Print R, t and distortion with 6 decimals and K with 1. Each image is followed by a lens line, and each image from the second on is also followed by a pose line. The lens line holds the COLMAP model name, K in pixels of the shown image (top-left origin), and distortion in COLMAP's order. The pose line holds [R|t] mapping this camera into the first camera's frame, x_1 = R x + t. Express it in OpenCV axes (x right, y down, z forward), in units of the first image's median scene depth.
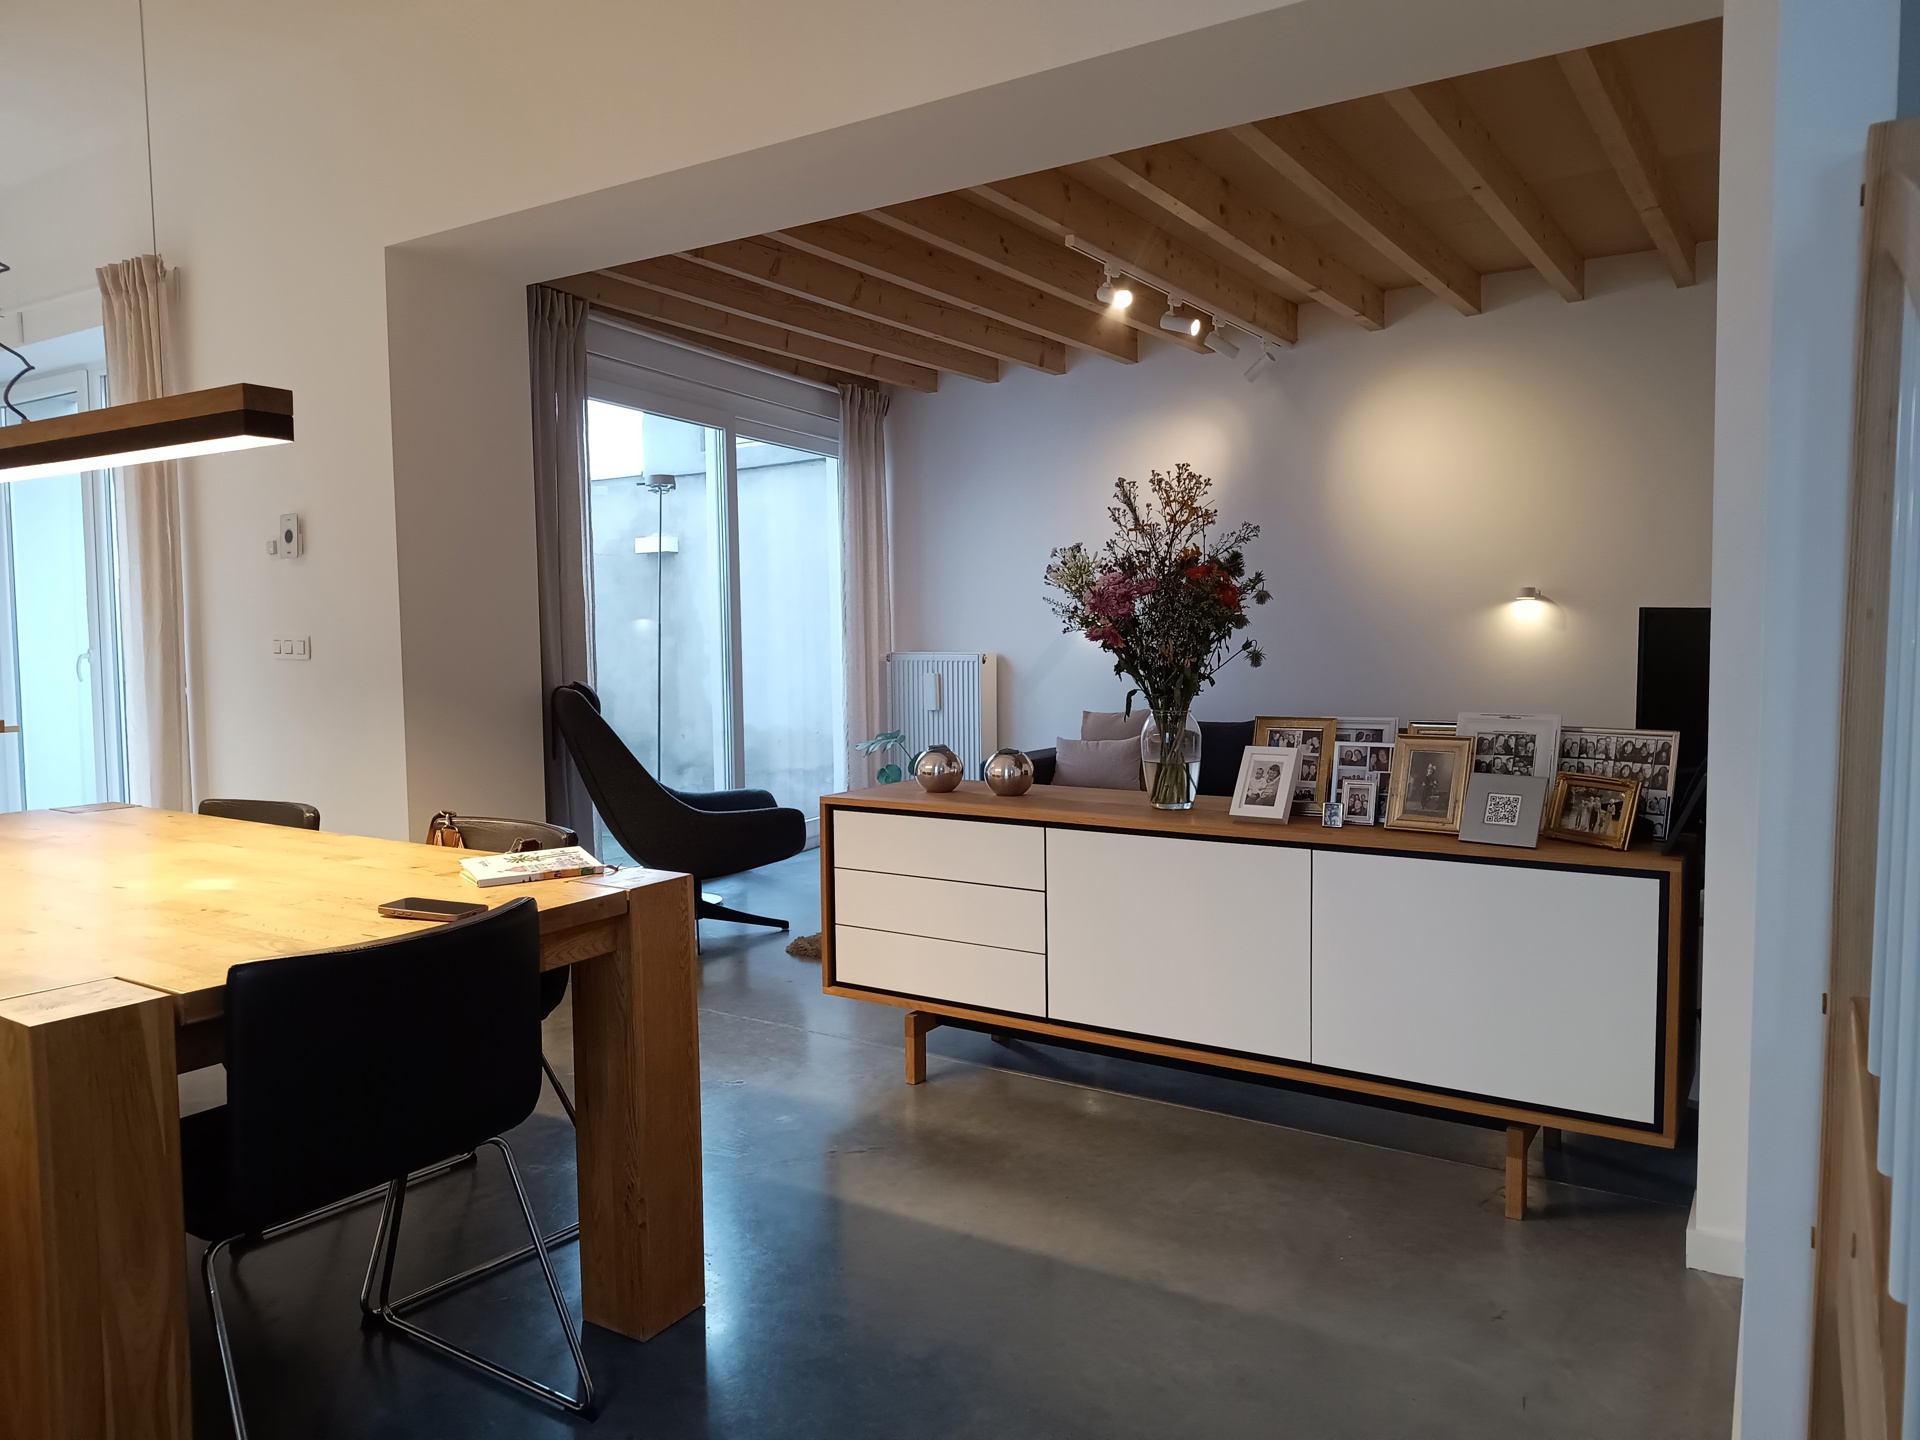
lens RADIAL K [[1305.4, 0, 960.3], [0, 1305.4, 715.1], [0, 0, 1]] dist [0.007014, 0.001909]
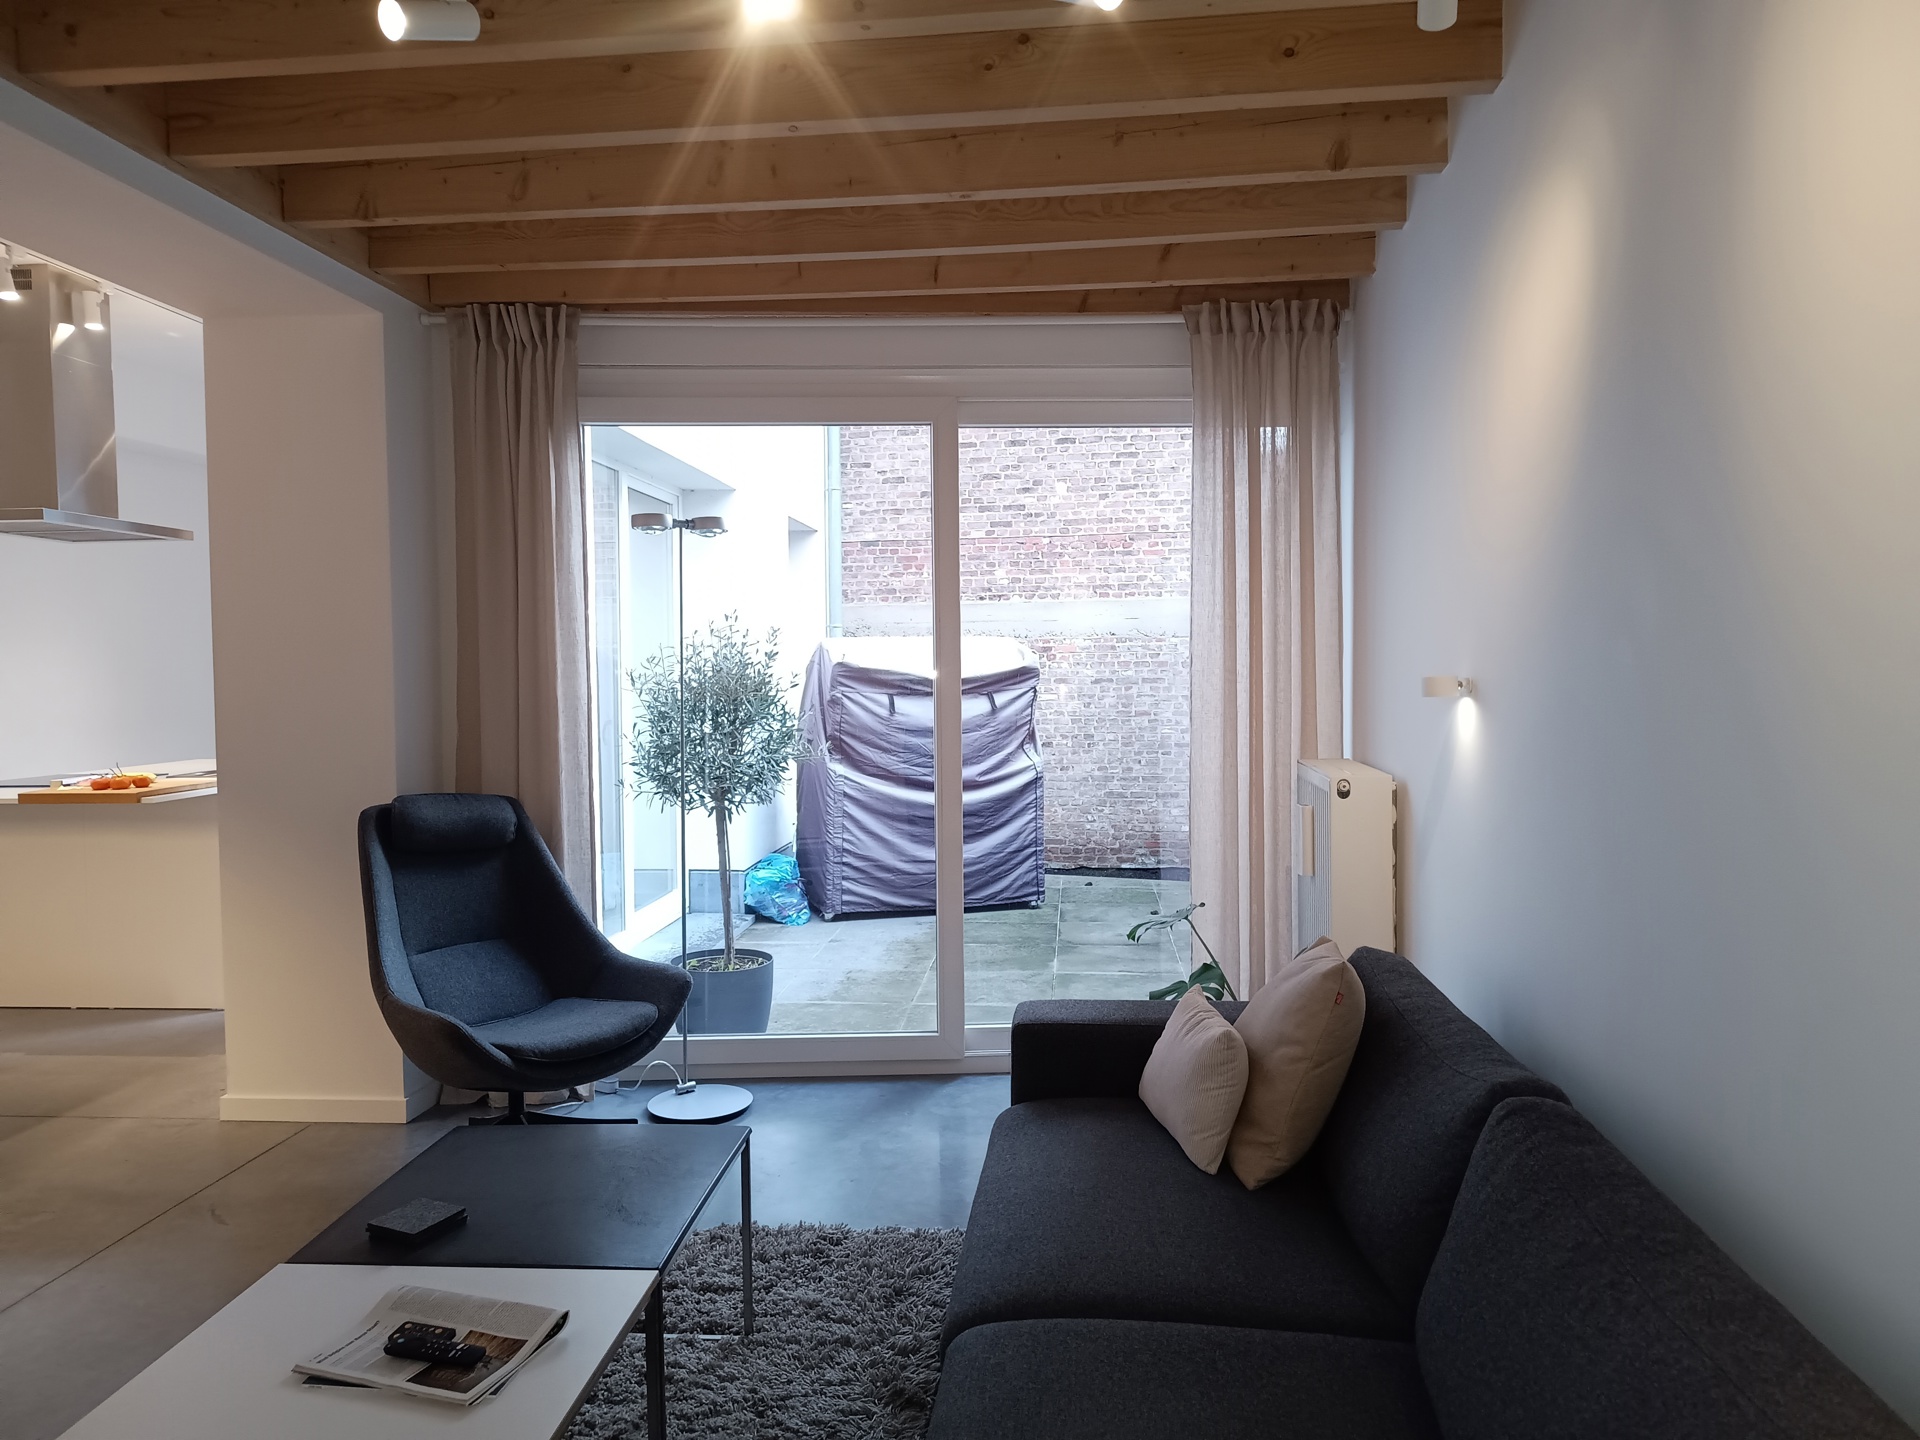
lens RADIAL K [[1305.4, 0, 954.8], [0, 1305.4, 714.2], [0, 0, 1]] dist [0.007014, 0.001909]
pose [[0.461912, 0.035547, -0.886213, 0.749655], [-0.052402, 0.998545, 0.012740, -0.134965], [0.885376, 0.040554, 0.463103, 1.224969]]
